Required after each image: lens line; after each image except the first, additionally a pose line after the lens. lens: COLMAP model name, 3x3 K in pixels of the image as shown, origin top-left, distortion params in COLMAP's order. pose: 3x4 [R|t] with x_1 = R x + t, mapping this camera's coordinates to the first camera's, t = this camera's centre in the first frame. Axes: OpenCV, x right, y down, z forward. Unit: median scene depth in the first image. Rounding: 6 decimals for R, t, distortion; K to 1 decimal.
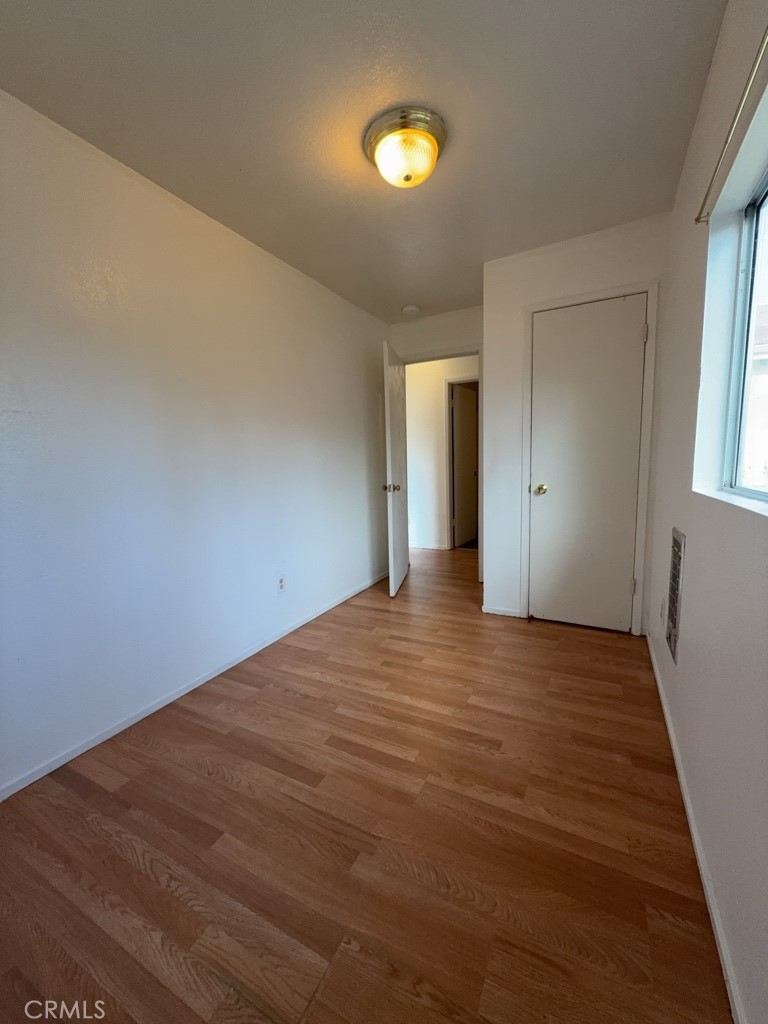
lens RADIAL K [[422.2, 0, 384.0], [0, 422.2, 512.0], [0, 0, 1]] dist [-0.001310, -0.000140]
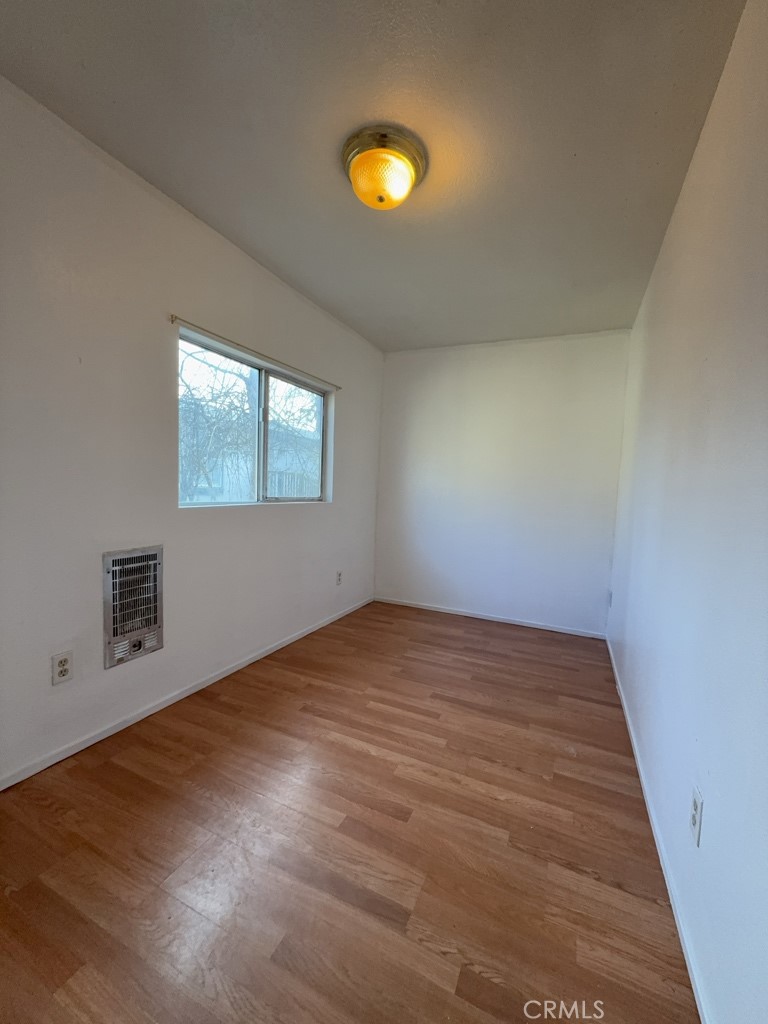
lens RADIAL K [[422.2, 0, 384.0], [0, 422.2, 512.0], [0, 0, 1]] dist [-0.001310, -0.000140]
pose [[-0.998749, -0.005395, -0.049722, 0.084915], [-0.014062, 0.984351, 0.175656, -0.237558], [0.047997, 0.176135, -0.983195, 1.948659]]
